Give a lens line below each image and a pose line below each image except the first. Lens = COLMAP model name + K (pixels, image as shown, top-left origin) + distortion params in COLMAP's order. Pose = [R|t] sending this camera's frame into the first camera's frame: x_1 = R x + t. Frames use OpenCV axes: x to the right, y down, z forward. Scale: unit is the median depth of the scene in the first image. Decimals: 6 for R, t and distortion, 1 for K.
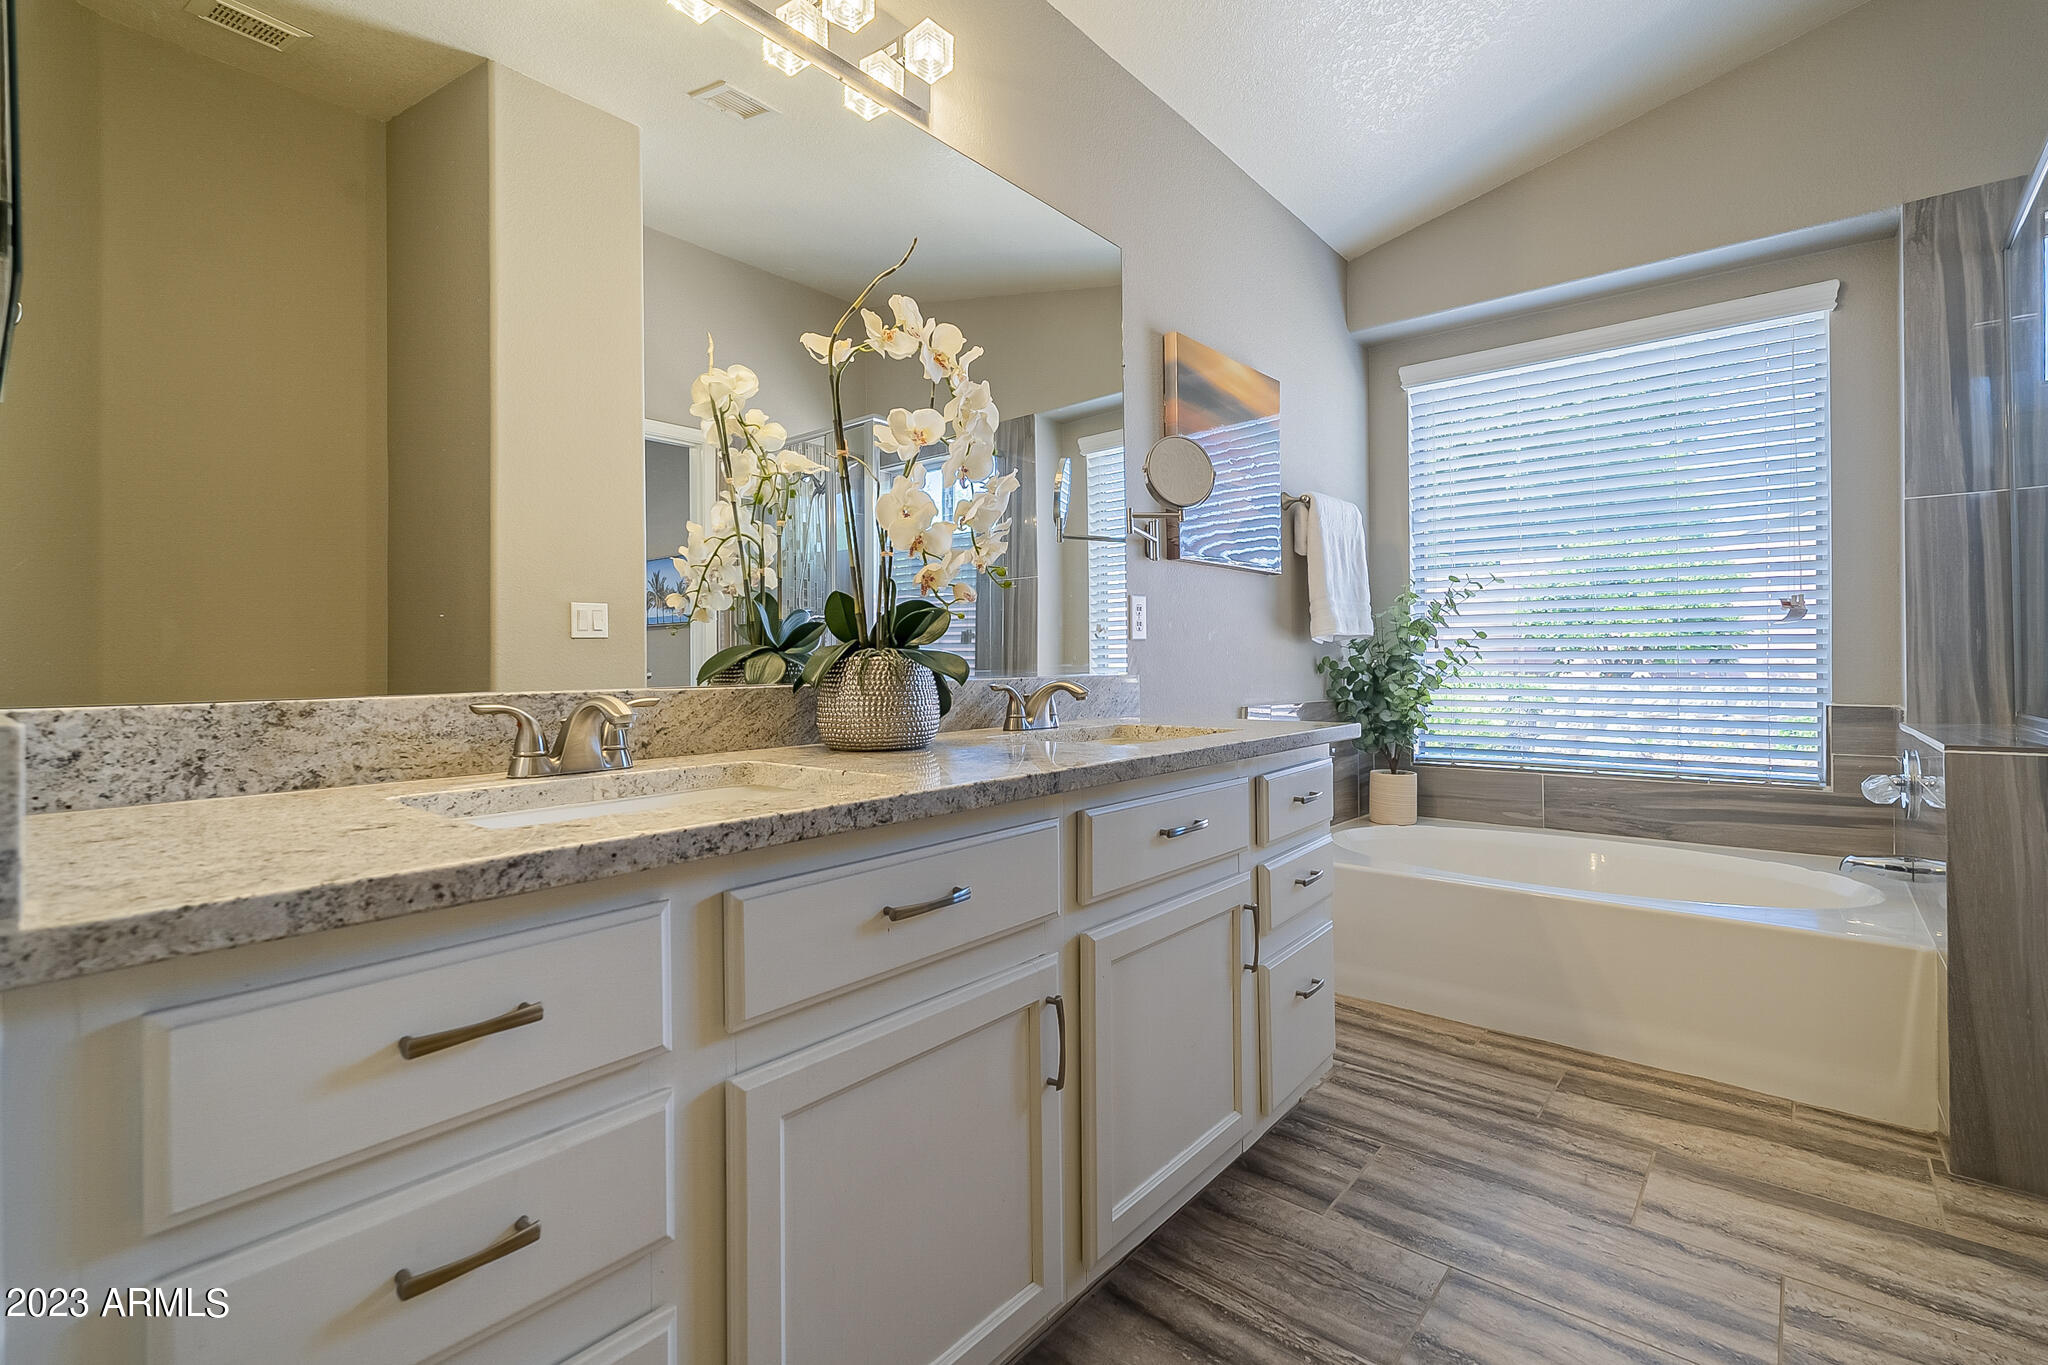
lens RADIAL K [[935.9, 0, 1026.3], [0, 935.9, 662.2], [0, 0, 1]] dist [-0.003503, -0.000367]
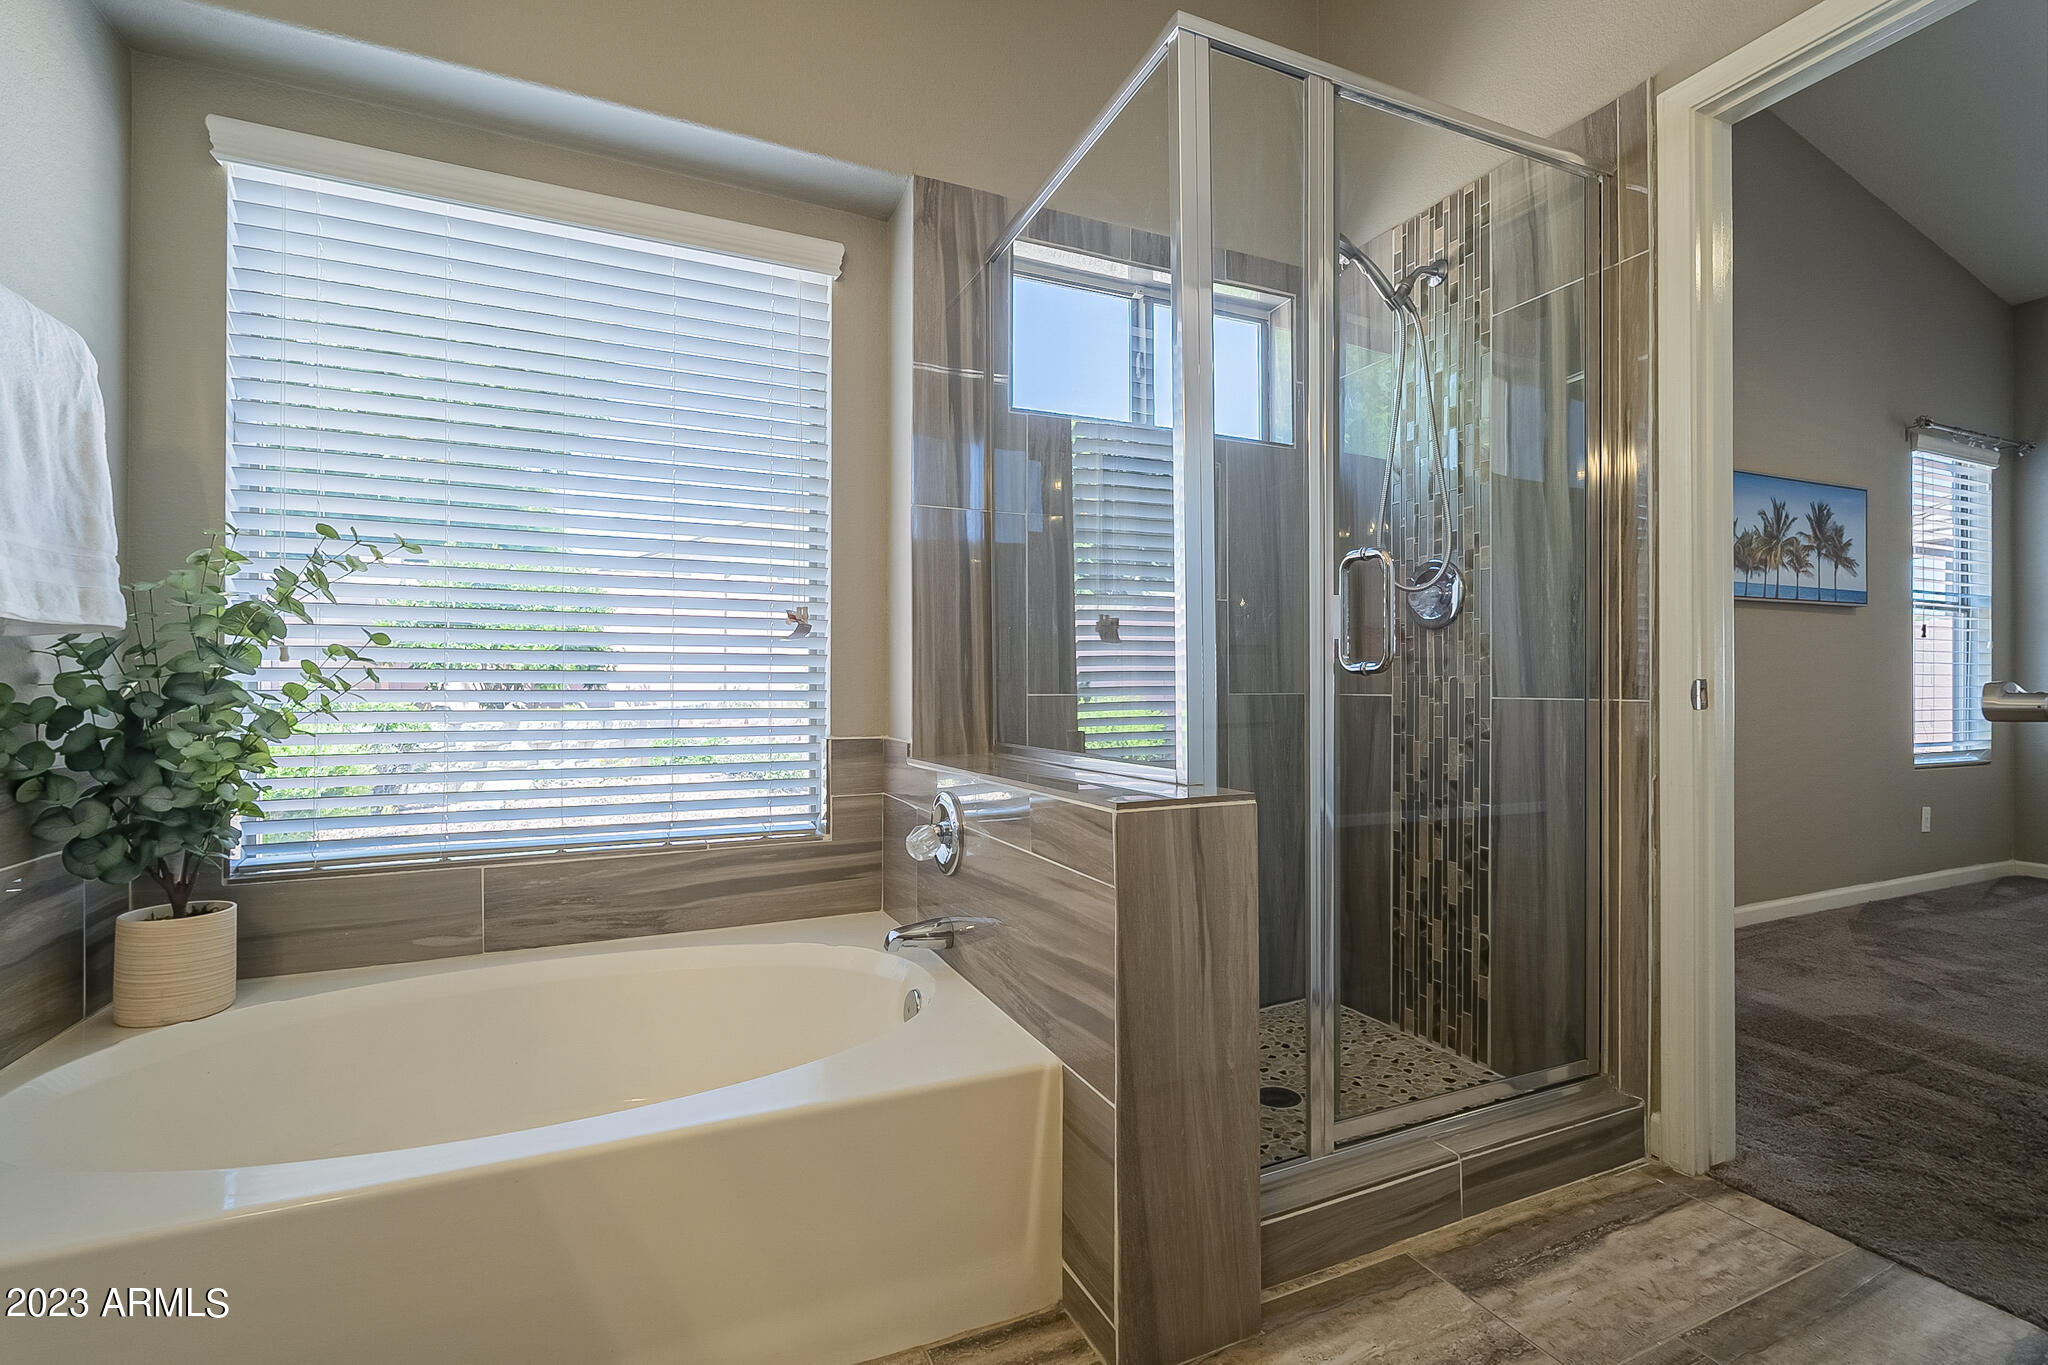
lens RADIAL K [[906.0, 0, 1019.4], [0, 906.0, 678.3], [0, 0, 1]] dist [-0.001474, -0.000006]
pose [[0.442672, 0.011536, 0.896609, 0.164851], [-0.005167, 0.999933, -0.010314, -0.001783], [-0.896669, -0.000067, 0.442702, 0.404565]]
